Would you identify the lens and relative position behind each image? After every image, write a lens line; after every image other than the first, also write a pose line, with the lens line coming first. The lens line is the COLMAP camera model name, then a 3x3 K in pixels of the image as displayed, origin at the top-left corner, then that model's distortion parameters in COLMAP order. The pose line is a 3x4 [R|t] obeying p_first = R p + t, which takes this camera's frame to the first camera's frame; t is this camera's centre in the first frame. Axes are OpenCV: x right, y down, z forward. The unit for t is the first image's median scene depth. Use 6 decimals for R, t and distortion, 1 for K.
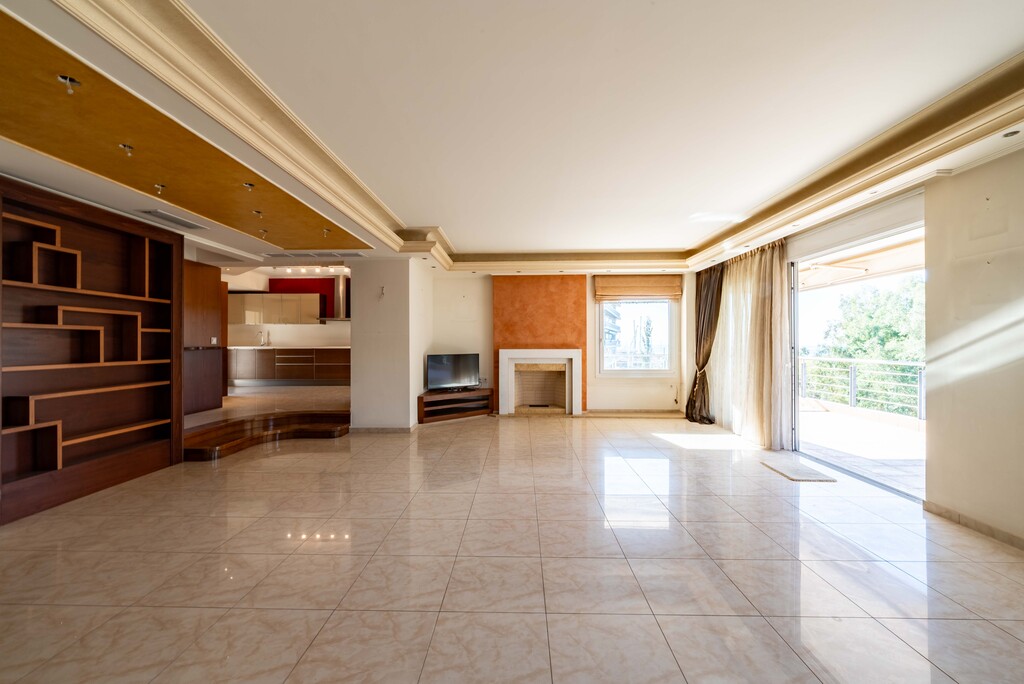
lens RADIAL K [[407.4, 0, 501.0], [0, 407.4, 342.3], [0, 0, 1]] dist [-0.001863, -0.000722]
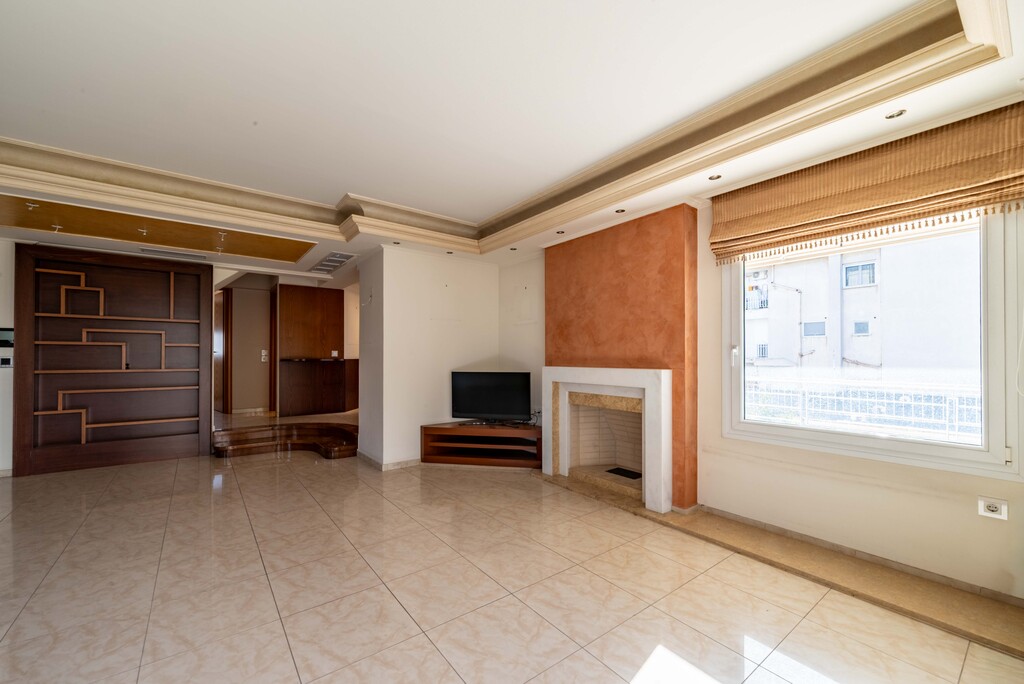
lens RADIAL K [[407.4, 0, 513.0], [0, 407.4, 351.2], [0, 0, 1]] dist [-0.001863, -0.000722]
pose [[0.634471, -0.009156, -0.772892, 0.435503], [-0.002301, 0.999903, -0.013734, 0.002821], [0.772943, 0.010492, 0.634388, 0.571731]]
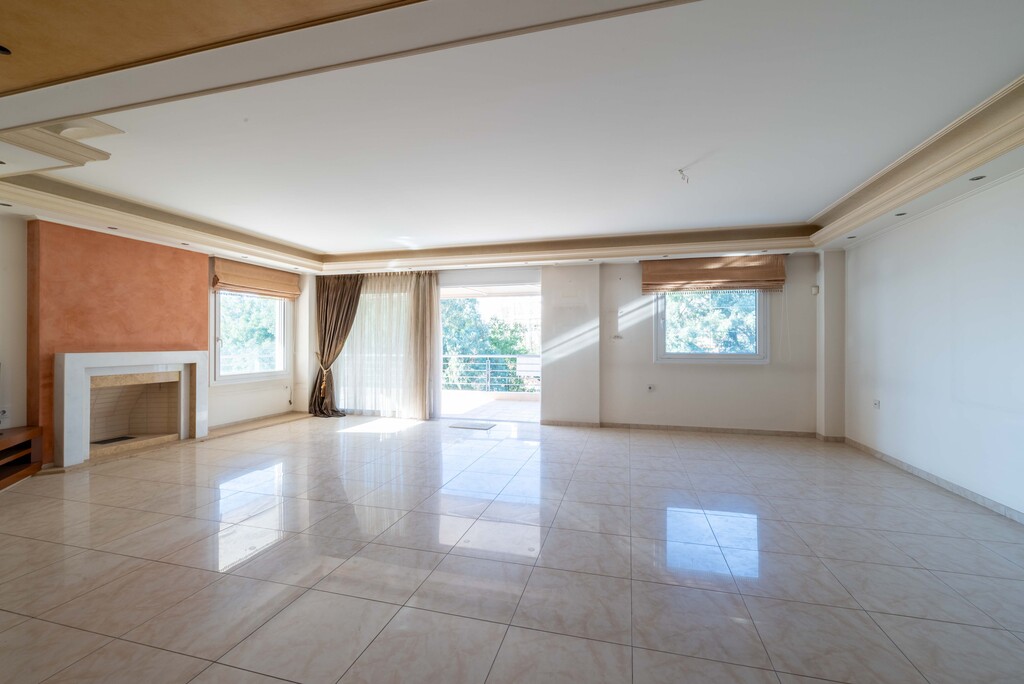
lens RADIAL K [[407.4, 0, 503.9], [0, 407.4, 337.5], [0, 0, 1]] dist [-0.001863, -0.000722]
pose [[0.266721, 0.014931, 0.963658, -0.384914], [-0.003485, 0.999888, -0.014528, 0.001001], [-0.963768, 0.000516, 0.266743, 0.250138]]
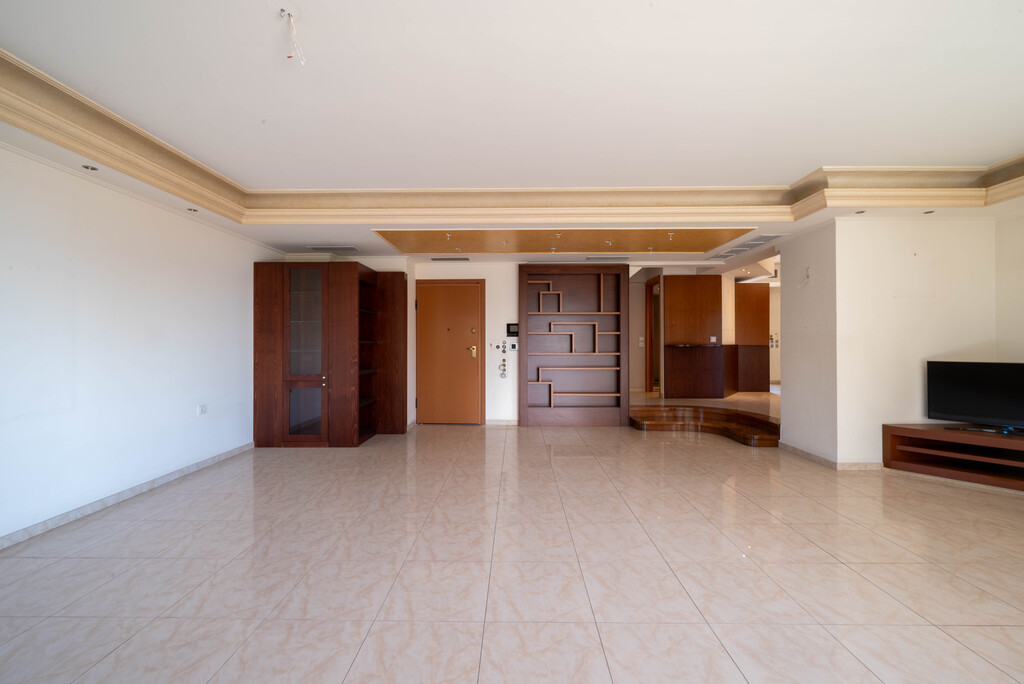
lens RADIAL K [[407.4, 0, 519.2], [0, 407.4, 339.1], [0, 0, 1]] dist [-0.001863, -0.000722]
pose [[0.024876, -0.006921, -0.999667, 0.374001], [0.002044, 0.999974, -0.006873, 0.001505], [0.999688, -0.001873, 0.024889, 0.364041]]
